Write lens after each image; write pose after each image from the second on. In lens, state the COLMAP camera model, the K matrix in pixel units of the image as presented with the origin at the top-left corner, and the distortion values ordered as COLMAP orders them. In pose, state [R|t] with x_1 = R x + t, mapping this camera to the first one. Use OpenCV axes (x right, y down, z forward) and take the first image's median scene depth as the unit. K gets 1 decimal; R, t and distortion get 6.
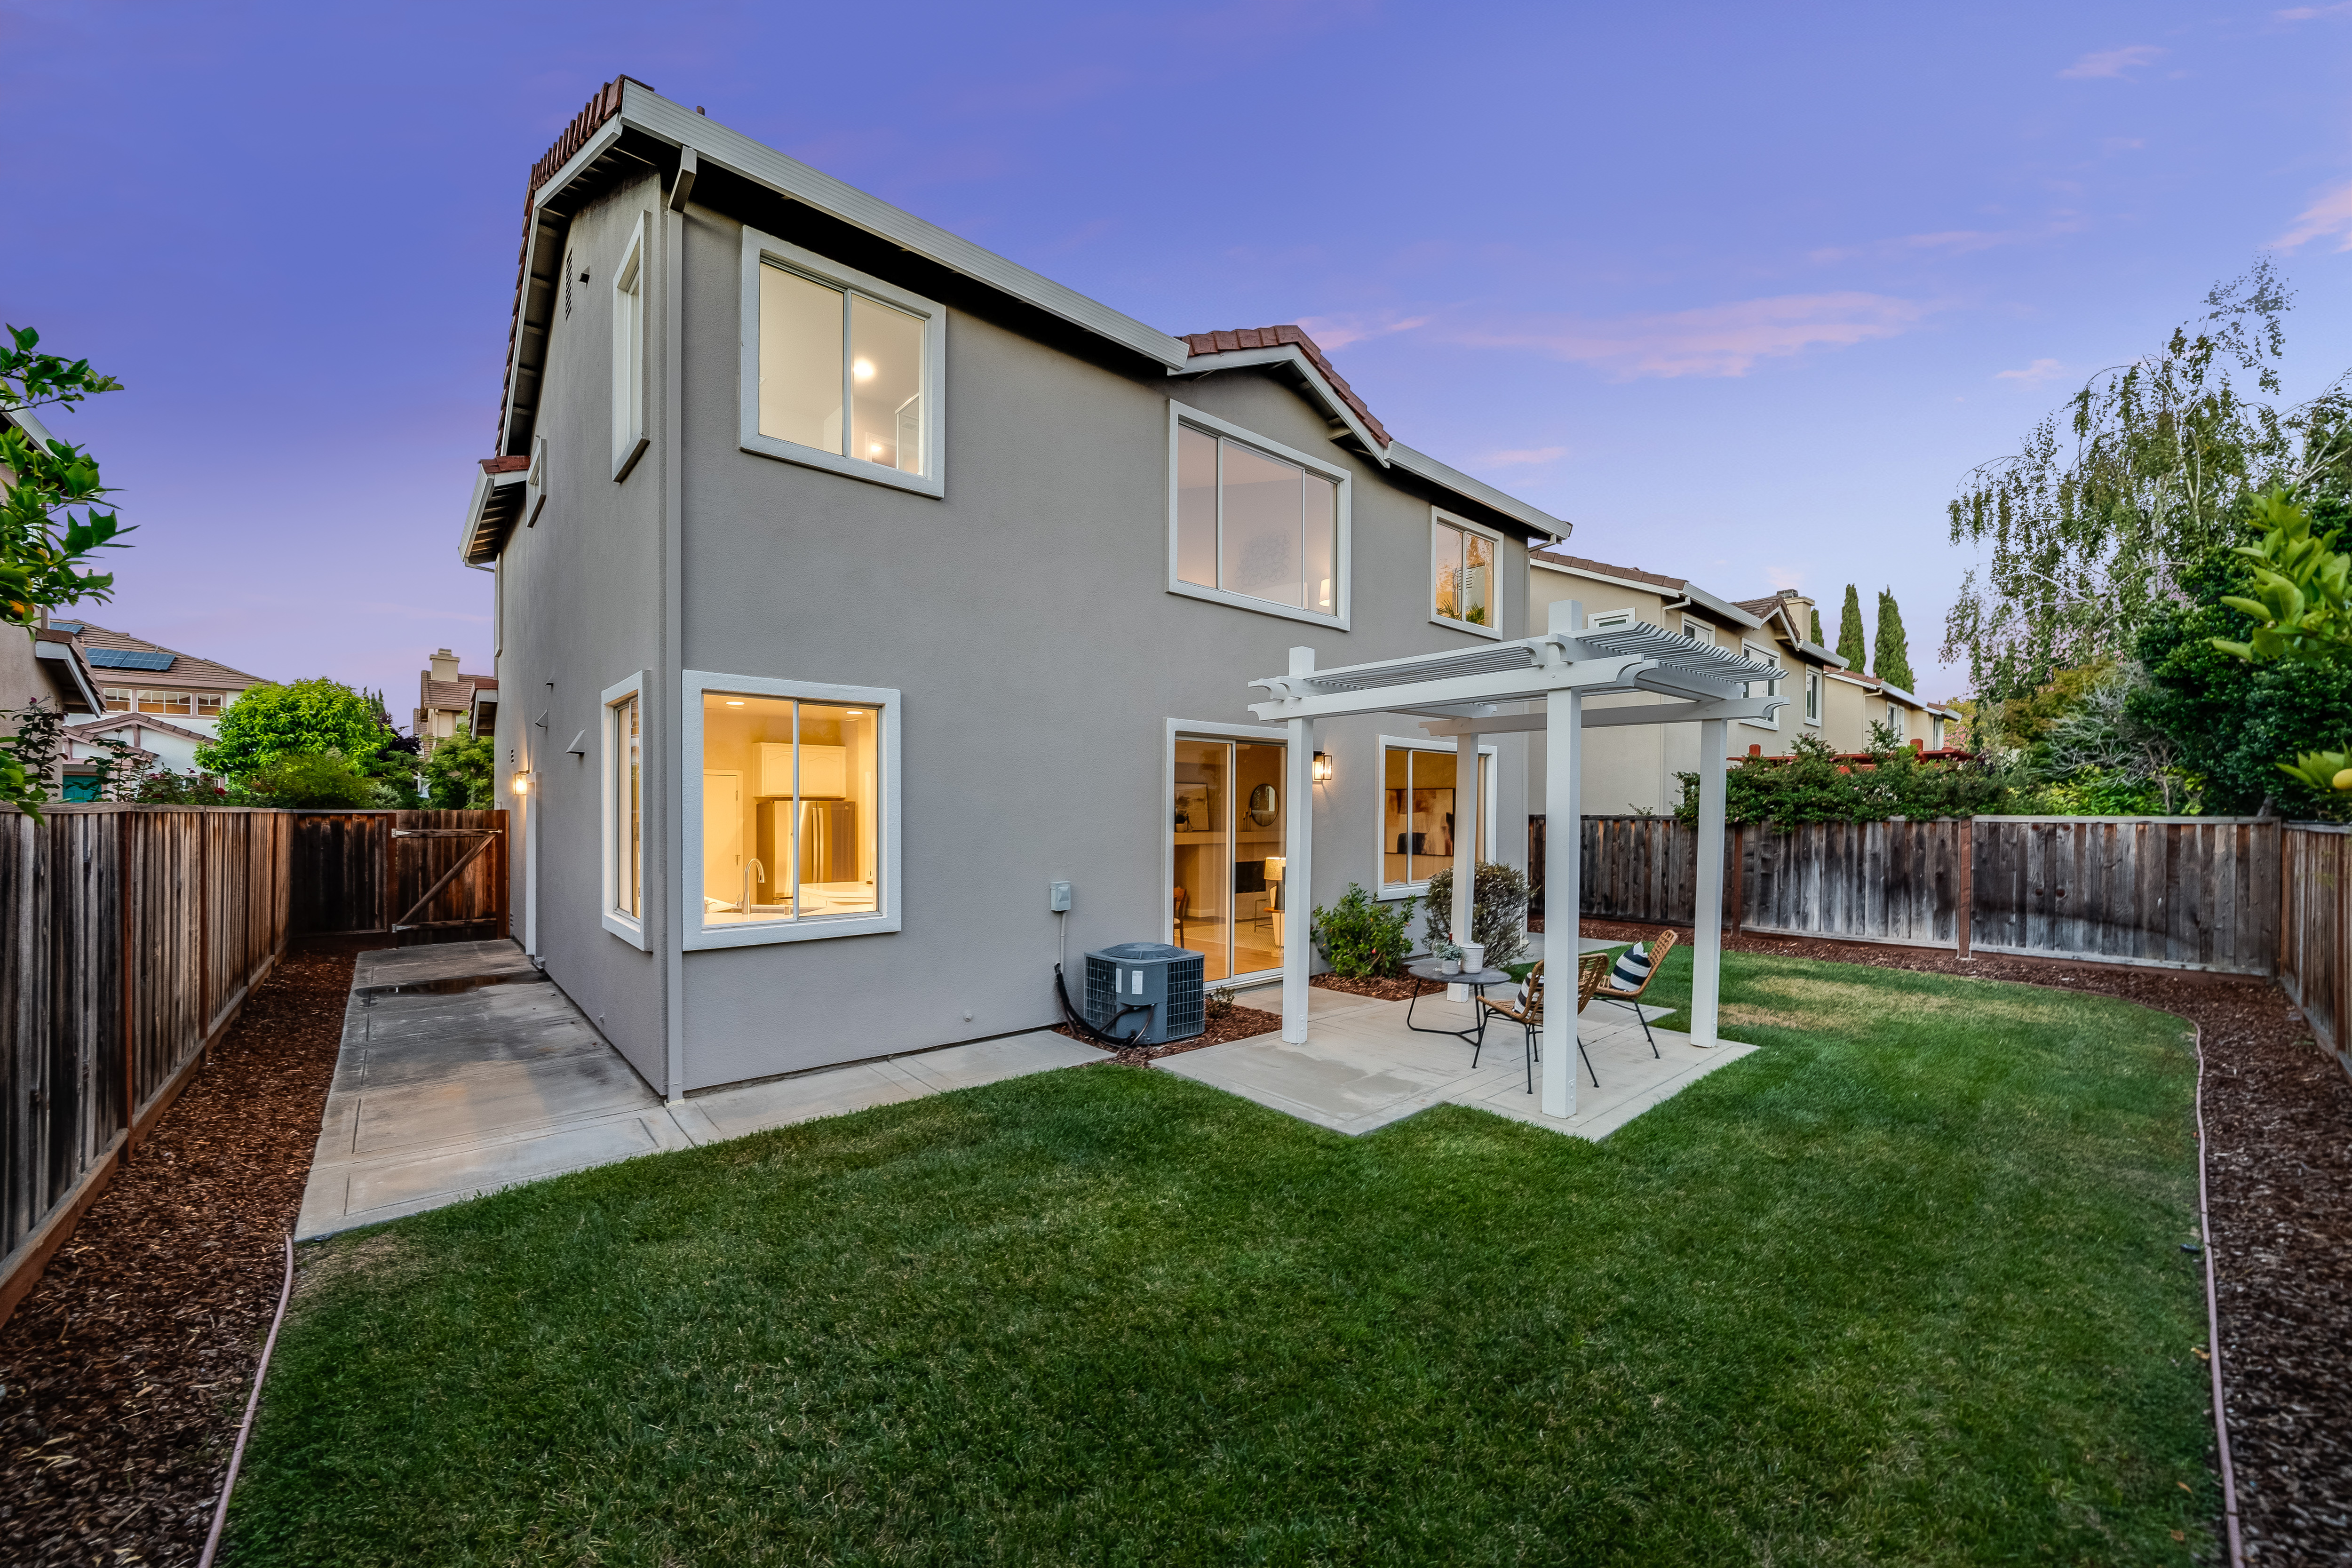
lens RADIAL K [[879.8, 0, 1158.4], [0, 879.8, 824.7], [0, 0, 1]] dist [-0.002190, -0.000057]
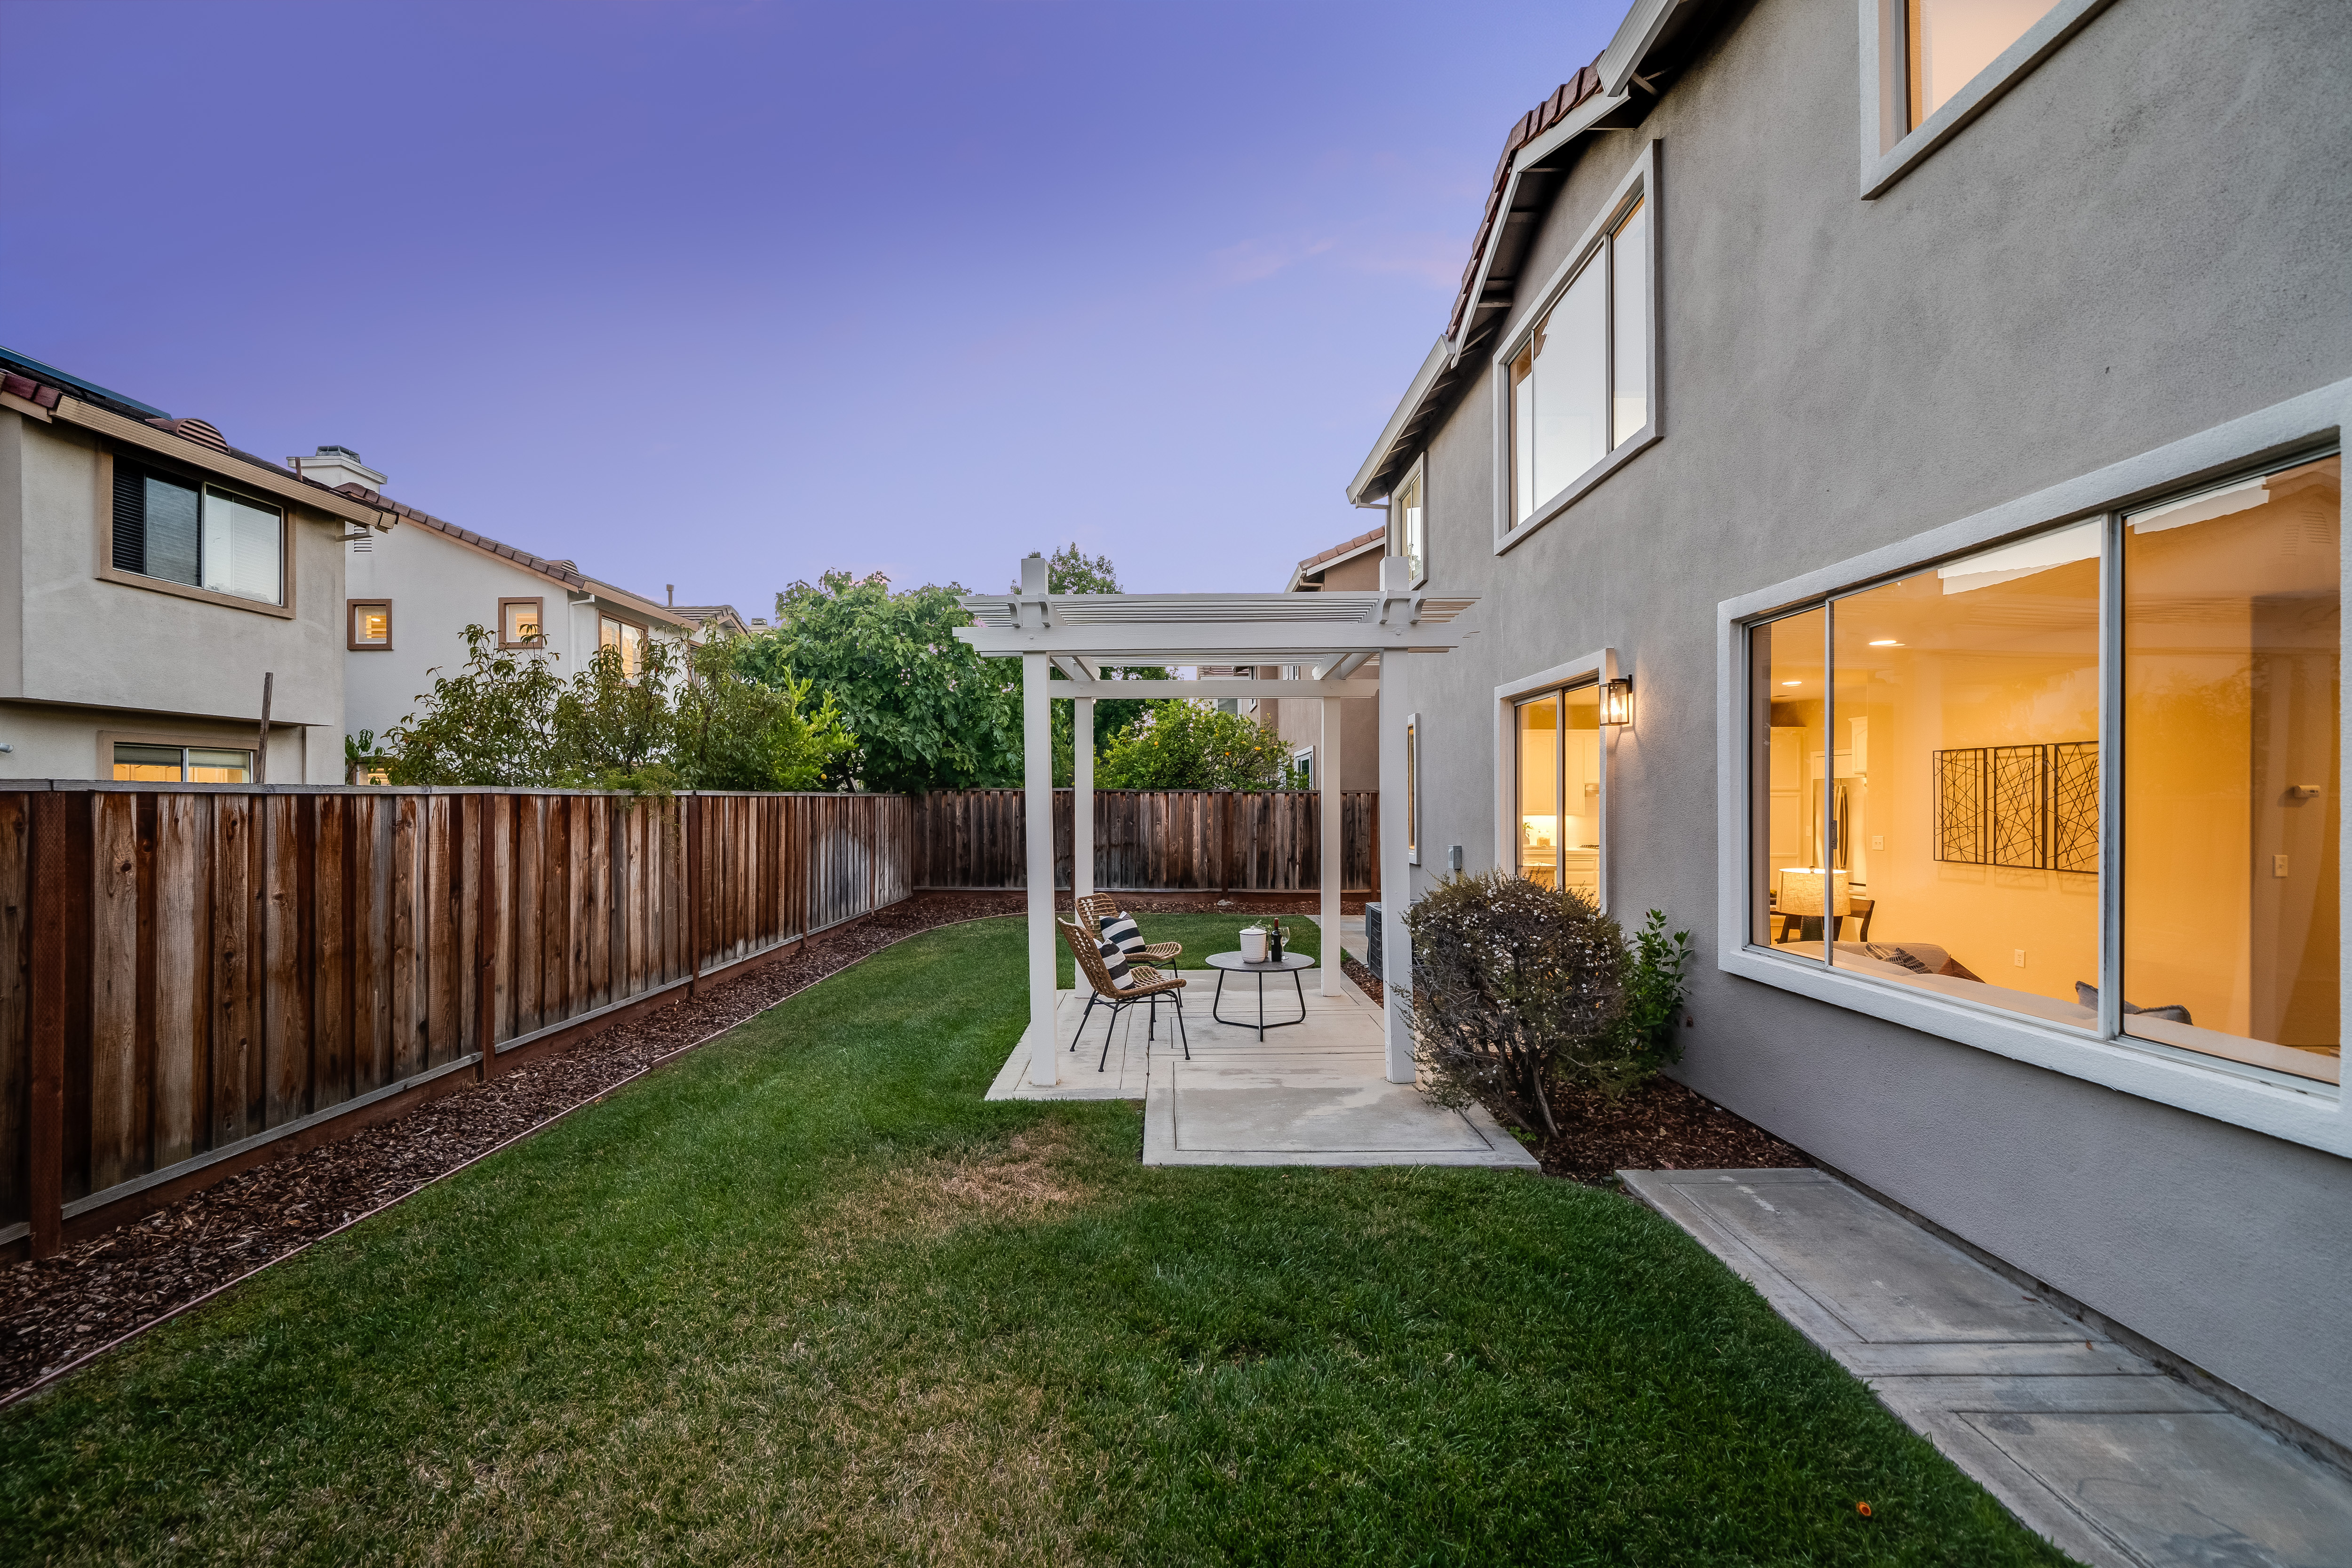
lens RADIAL K [[925.2, 0, 1165.0], [0, 925.2, 799.8], [0, 0, 1]] dist [-0.001968, -0.000192]
pose [[-0.650436, 0.002011, -0.759558, 0.853867], [-0.004682, 0.999967, 0.006656, -0.003343], [0.759547, 0.007886, -0.650405, 1.166252]]
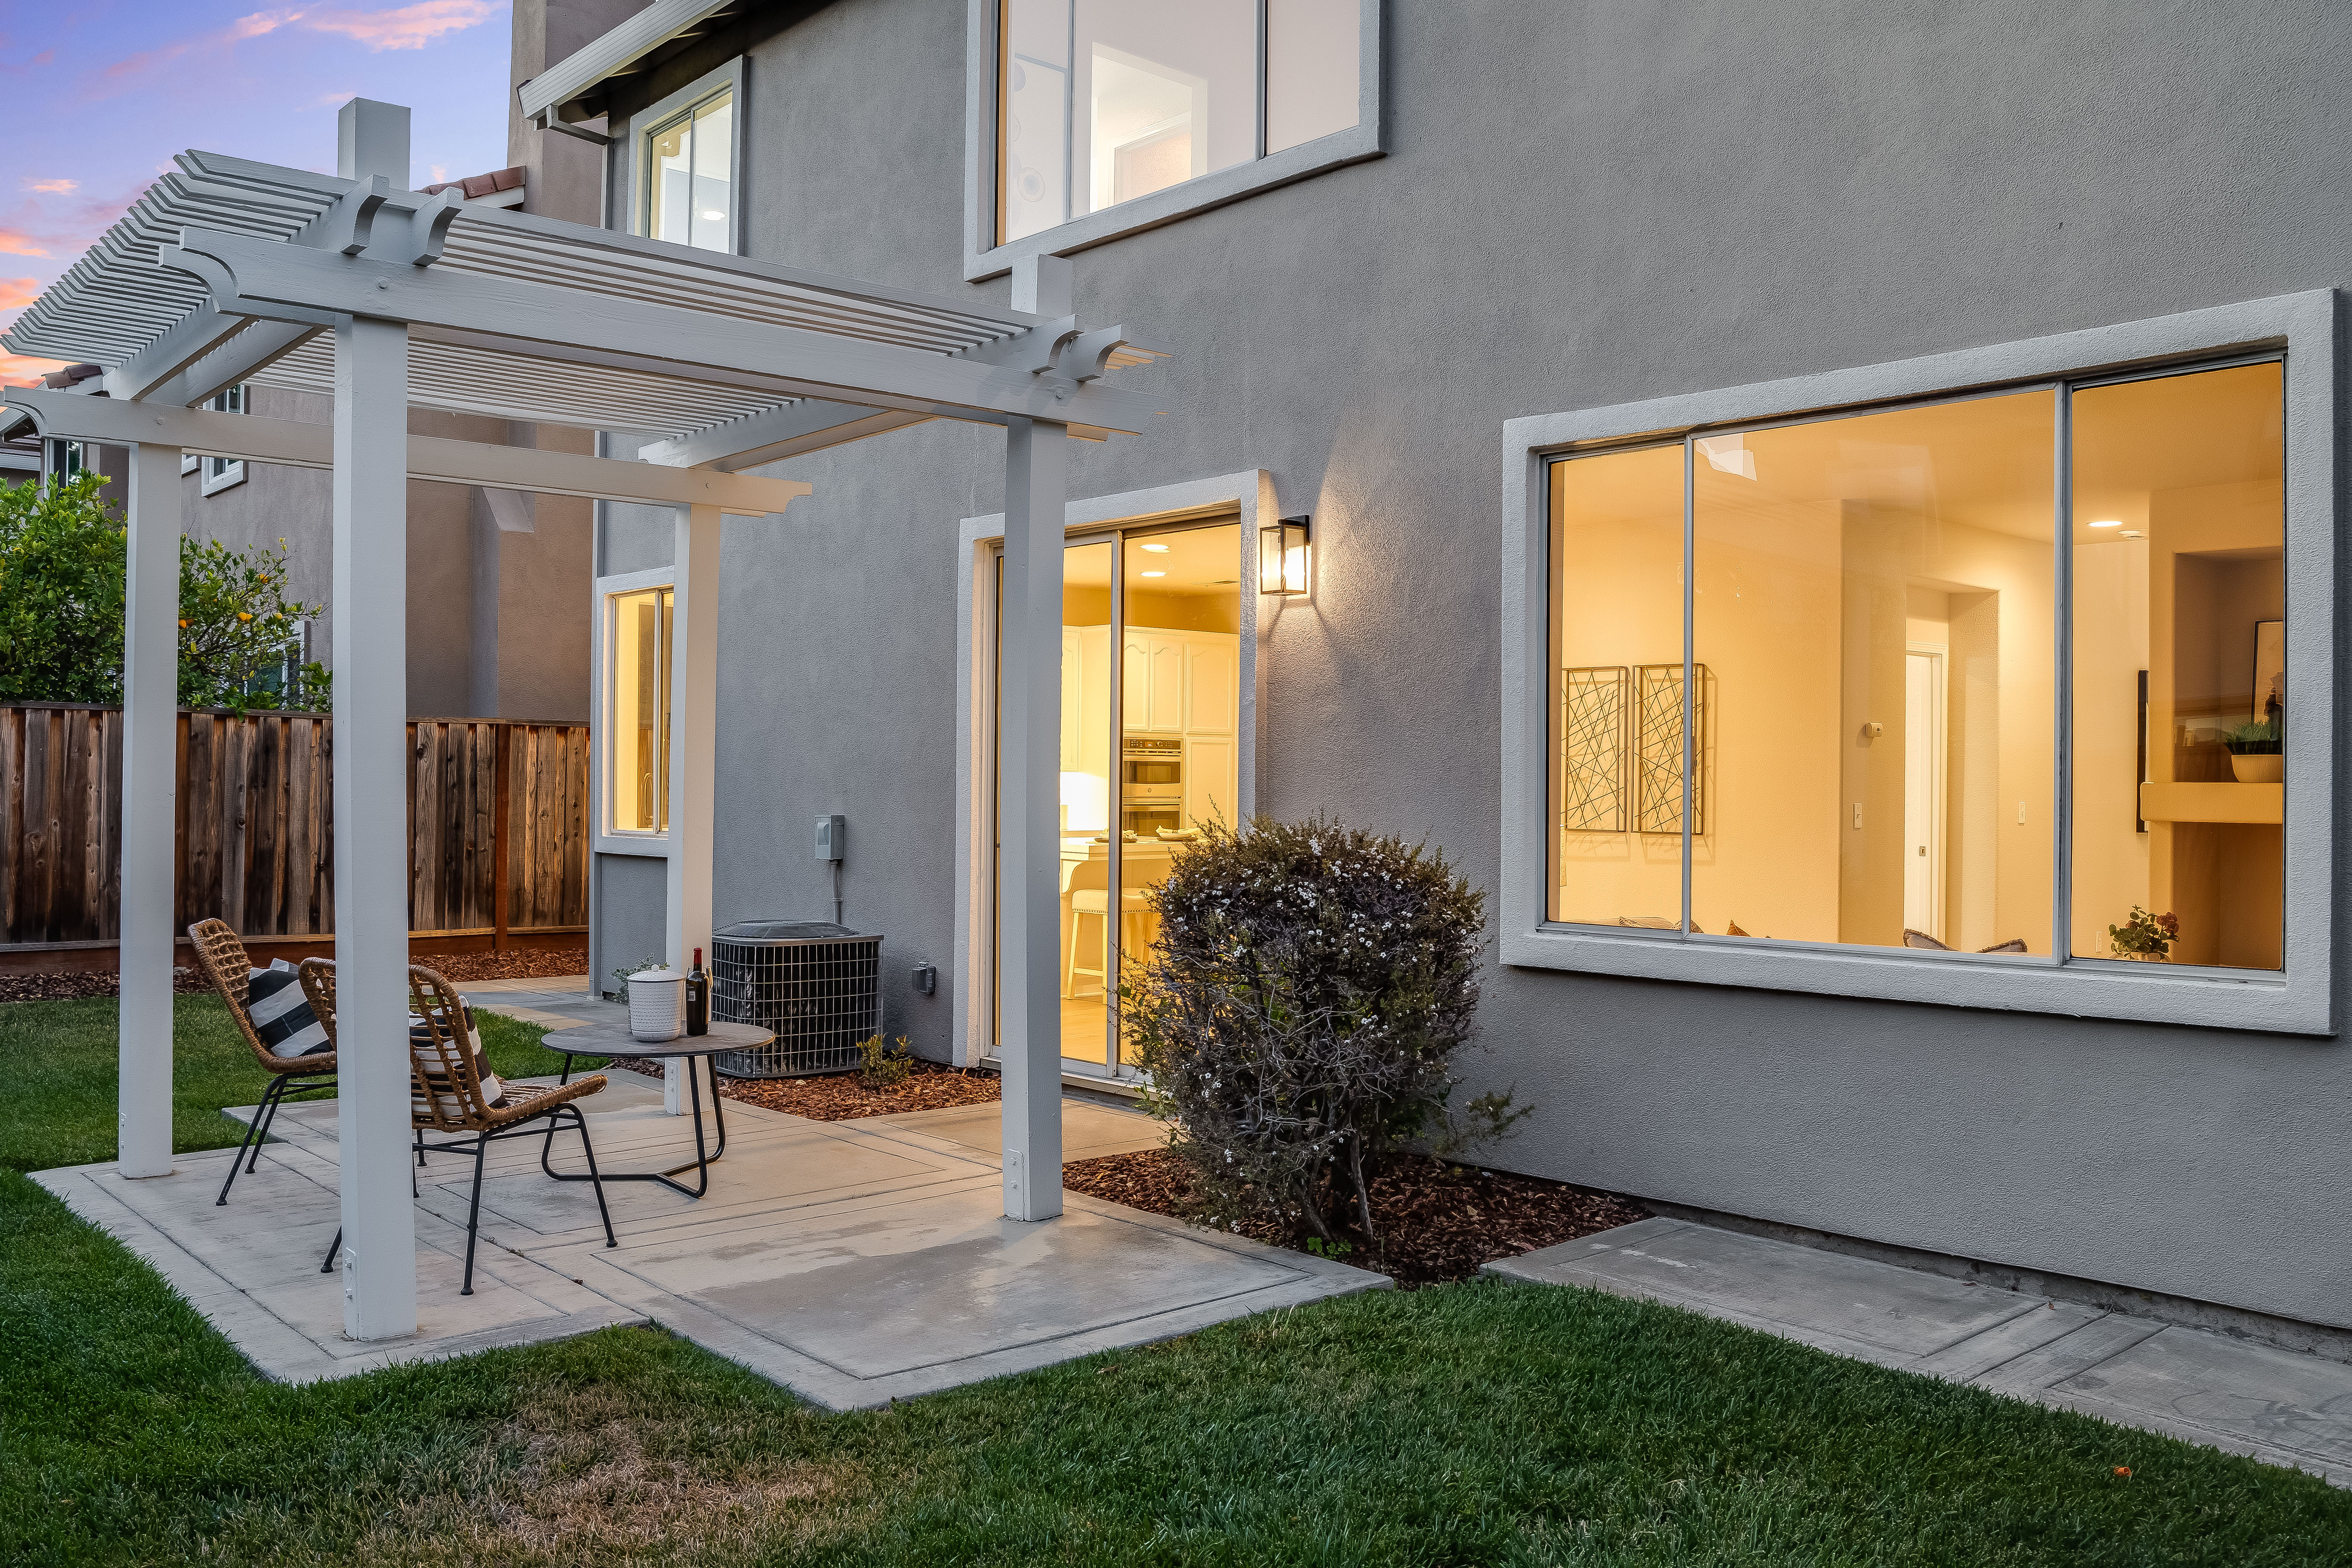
lens RADIAL K [[1908.5, 0, 1181.9], [0, 1908.5, 768.3], [0, 0, 1]] dist [-0.080371, 0.041816]
pose [[0.028226, -0.005273, -0.999588, 0.969926], [-0.019902, 0.999785, -0.005836, 0.025967], [0.999403, 0.020058, 0.028115, 0.929307]]
